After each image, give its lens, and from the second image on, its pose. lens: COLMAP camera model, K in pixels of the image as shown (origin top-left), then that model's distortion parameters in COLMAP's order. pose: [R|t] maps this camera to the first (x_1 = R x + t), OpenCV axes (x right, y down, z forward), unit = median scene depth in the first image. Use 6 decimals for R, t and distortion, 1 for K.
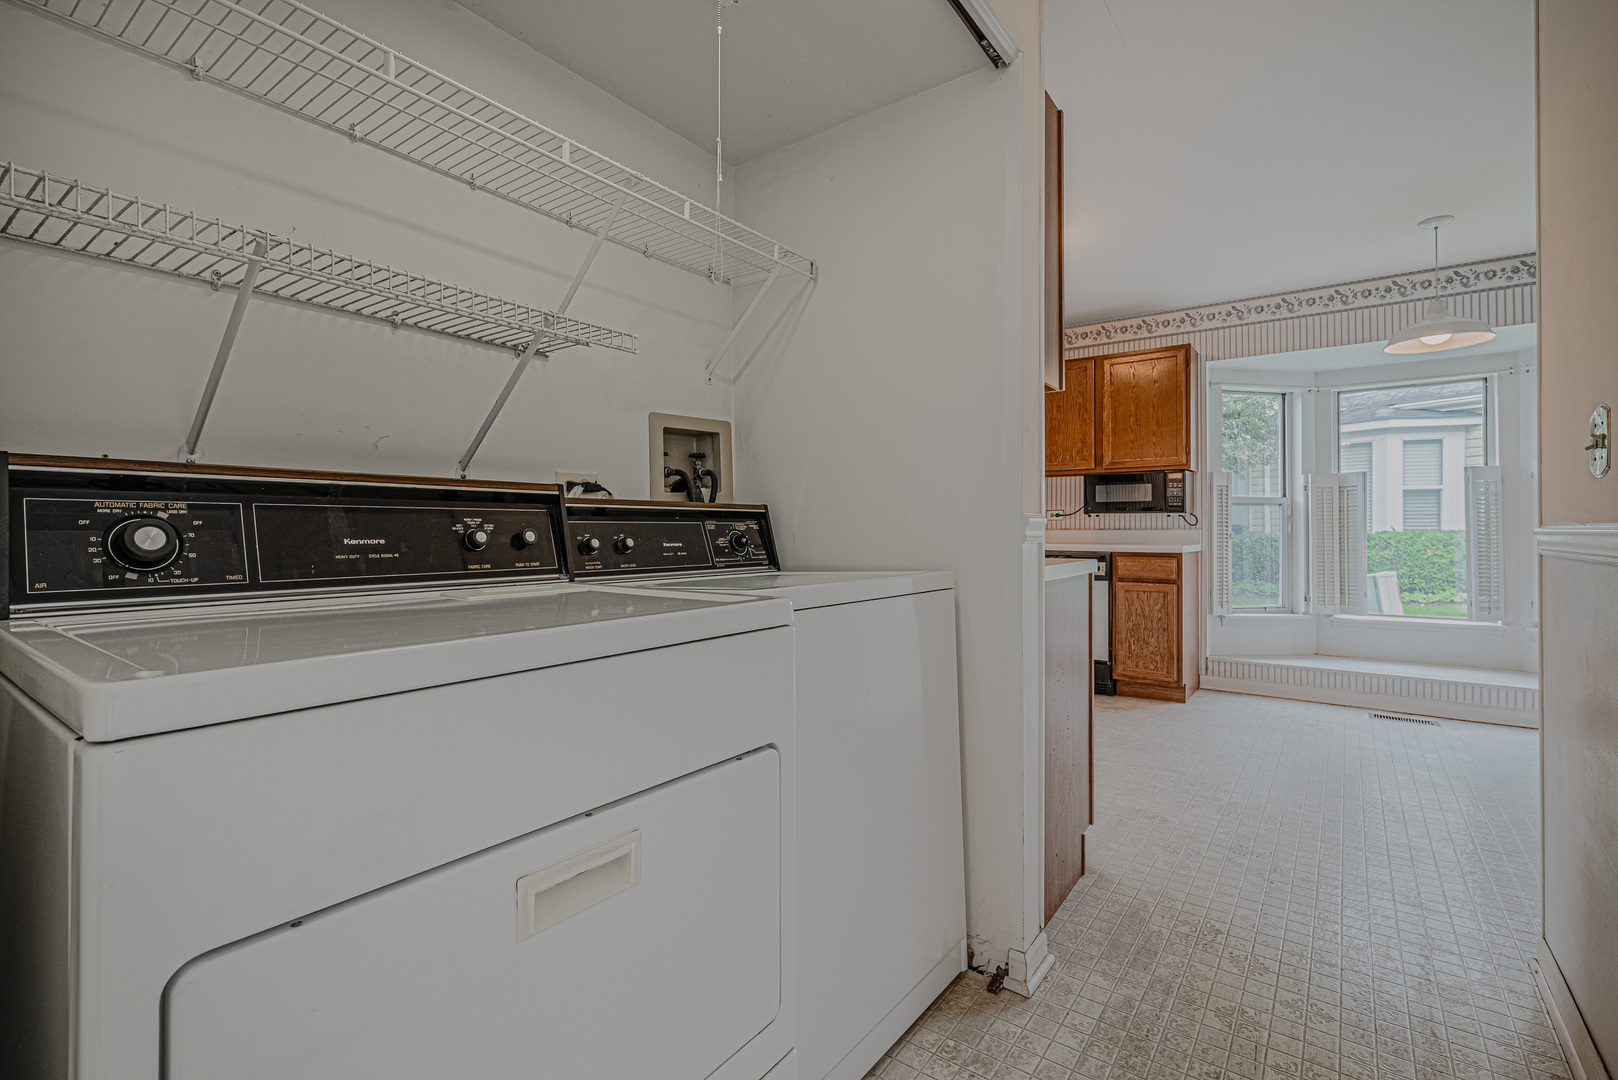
lens RADIAL K [[730.6, 0, 806.7], [0, 730.6, 520.4], [0, 0, 1]] dist [-0.001833, 0.000228]
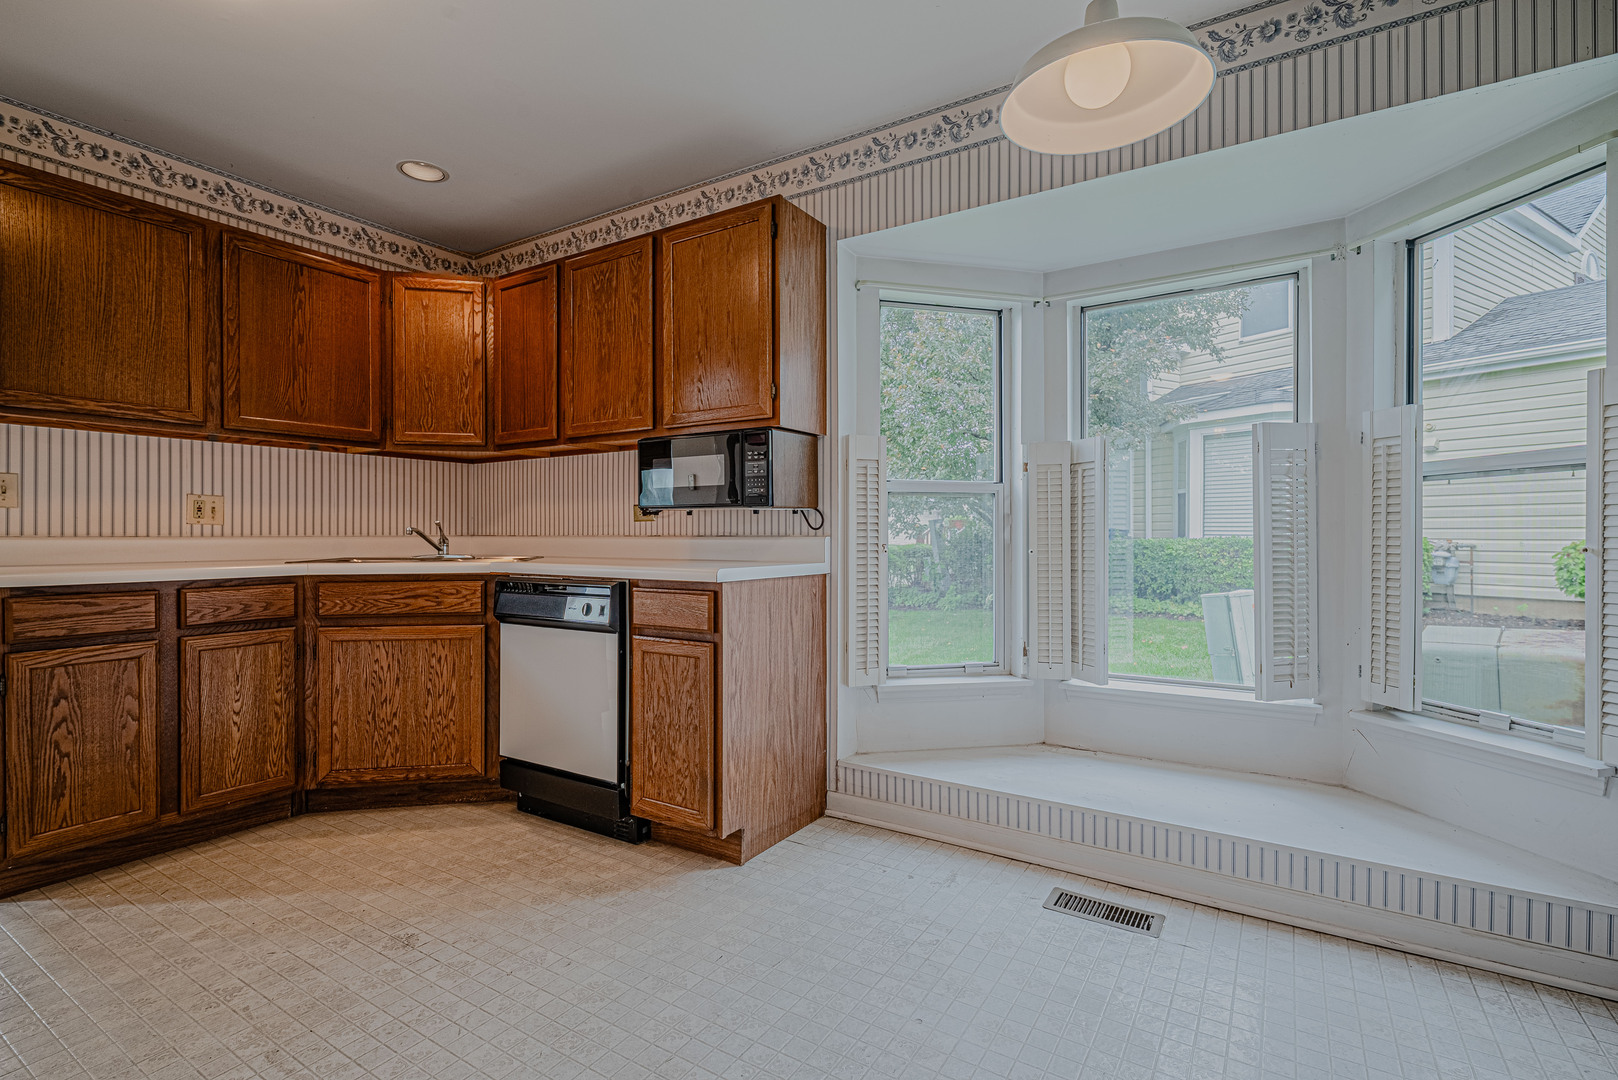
lens RADIAL K [[755.5, 0, 809.9], [0, 755.5, 536.1], [0, 0, 1]] dist [0.000035, 0.000311]
pose [[0.997197, -0.002608, 0.074780, 0.511525], [0.001572, 0.999902, 0.013917, 0.004029], [-0.074809, -0.013760, 0.997103, 0.439316]]
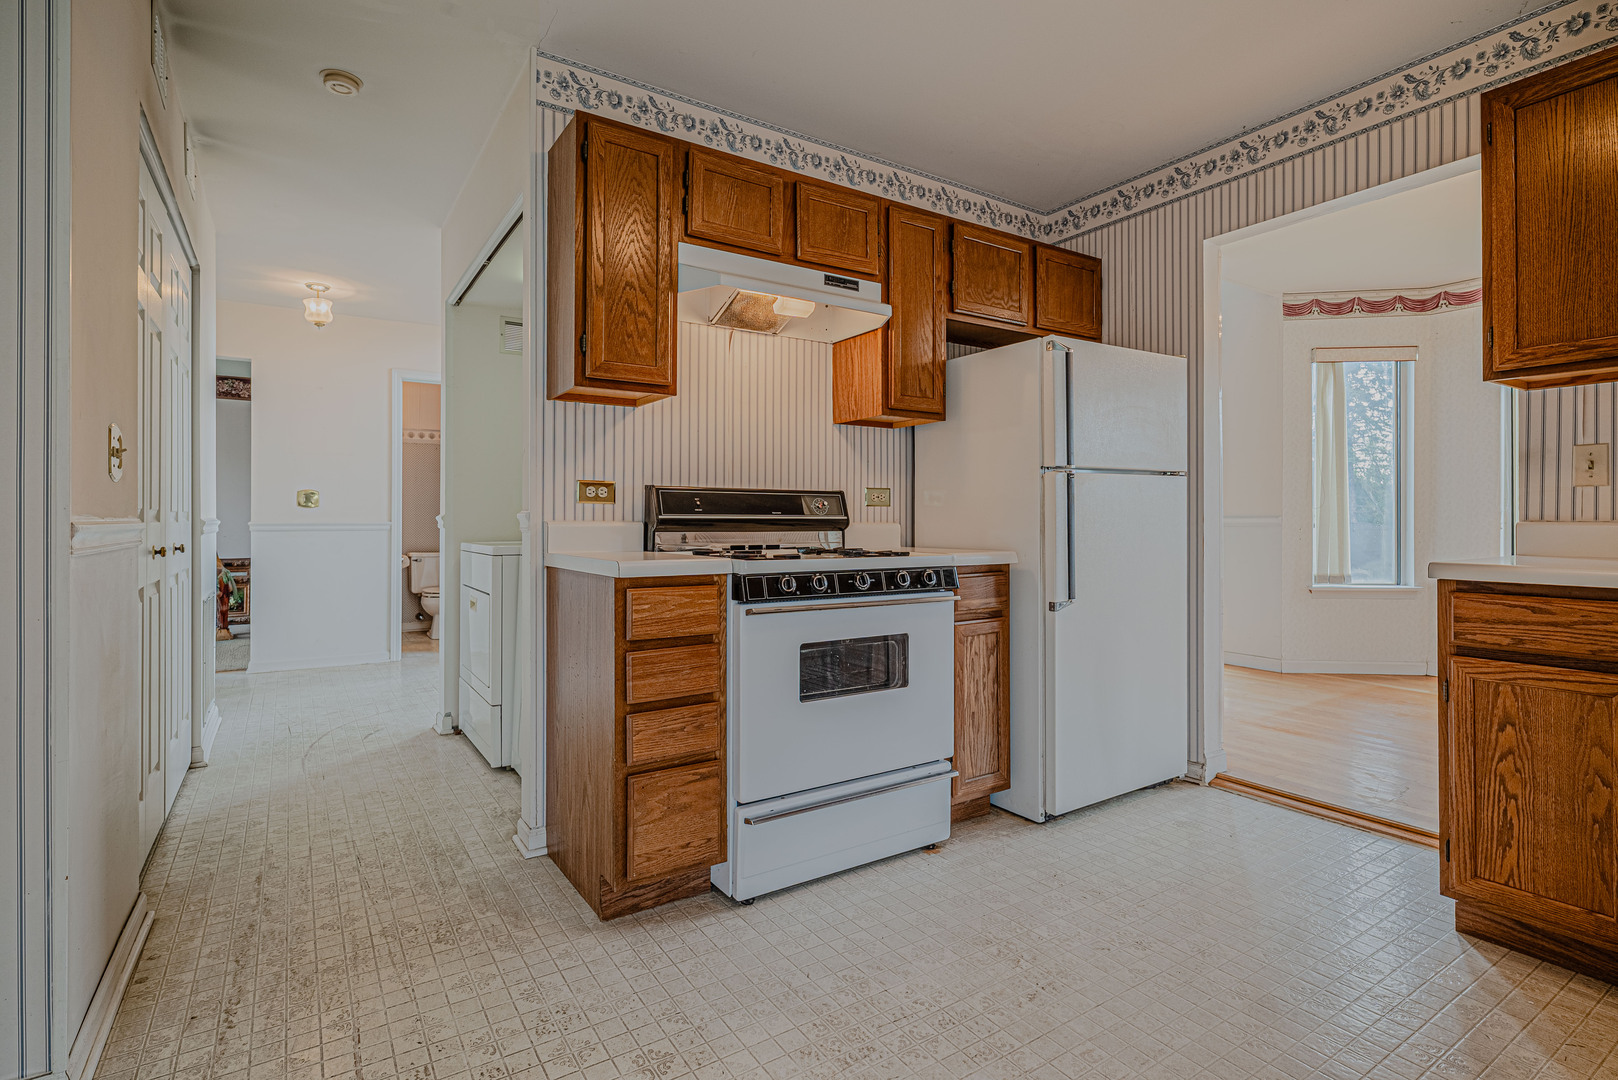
lens RADIAL K [[788.1, 0, 810.3], [0, 788.1, 518.2], [0, 0, 1]] dist [-0.001262, 0.000295]
pose [[-0.345644, -0.003599, -0.938359, 0.573306], [0.011719, 0.999898, -0.008152, 0.007527], [0.938293, -0.013814, -0.345566, 0.763330]]
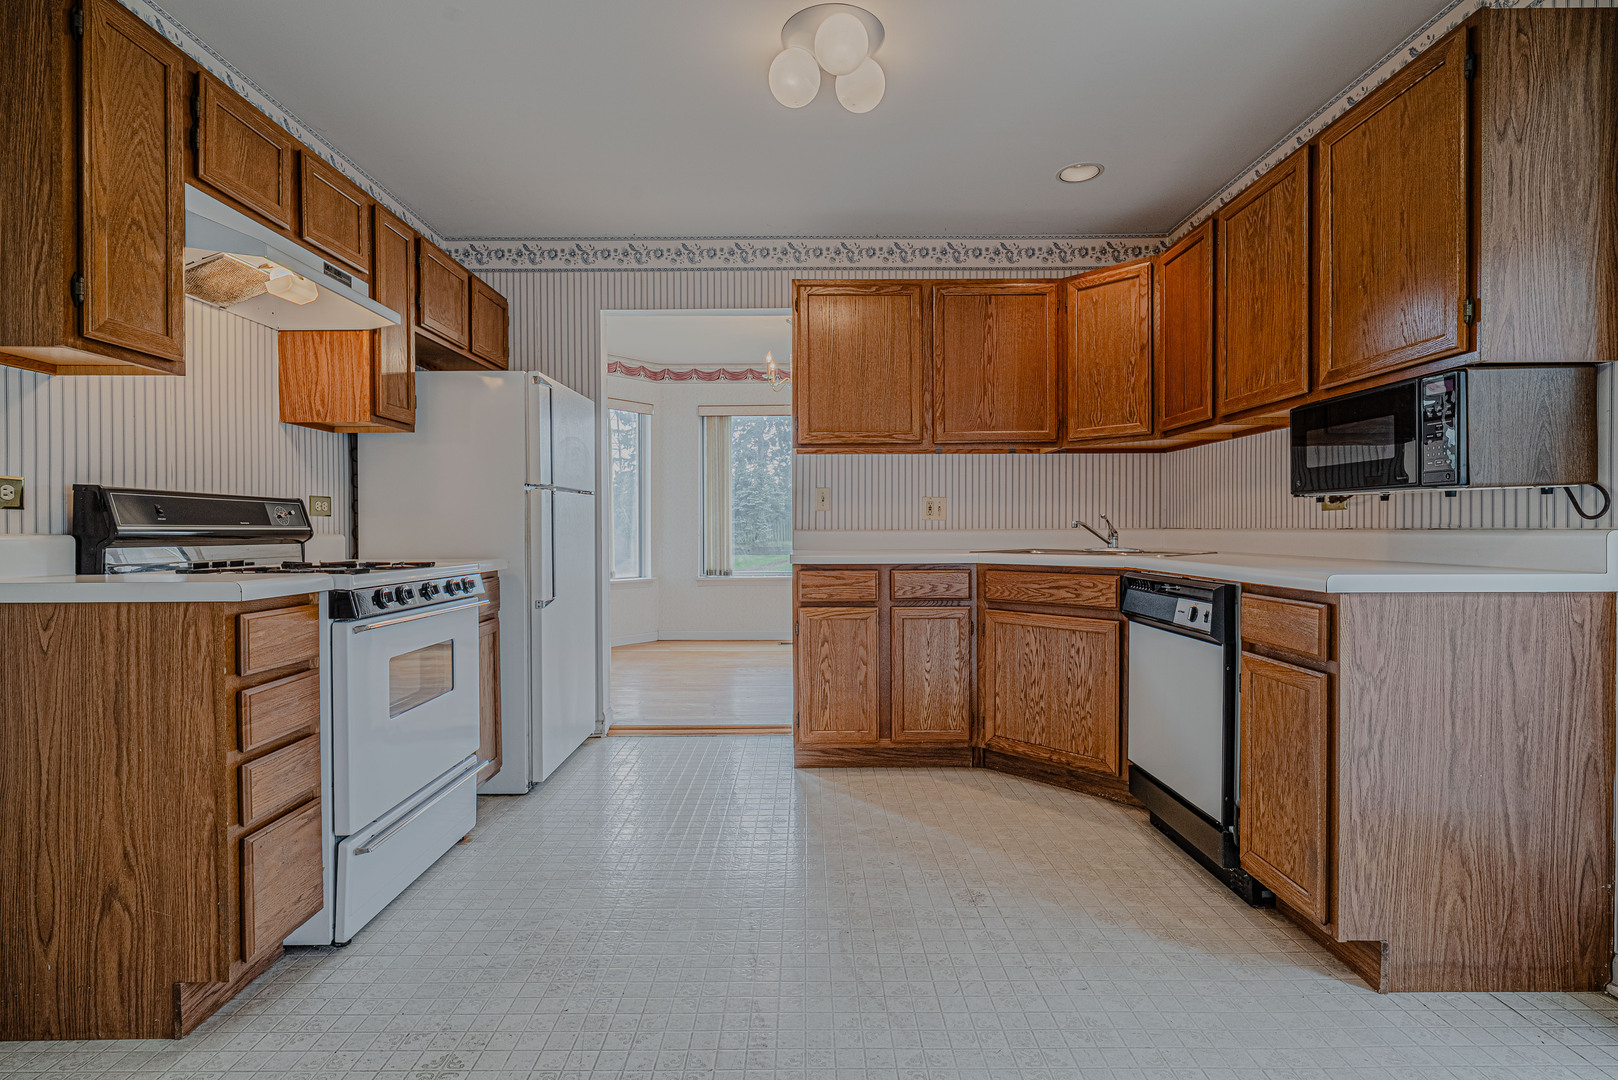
lens RADIAL K [[780.5, 0, 807.2], [0, 780.5, 537.3], [0, 0, 1]] dist [-0.000828, 0.000177]
pose [[0.596831, 0.004921, -0.802352, 0.643379], [0.014784, 0.999744, 0.017128, 0.004093], [0.802231, -0.022085, 0.596605, 0.511077]]
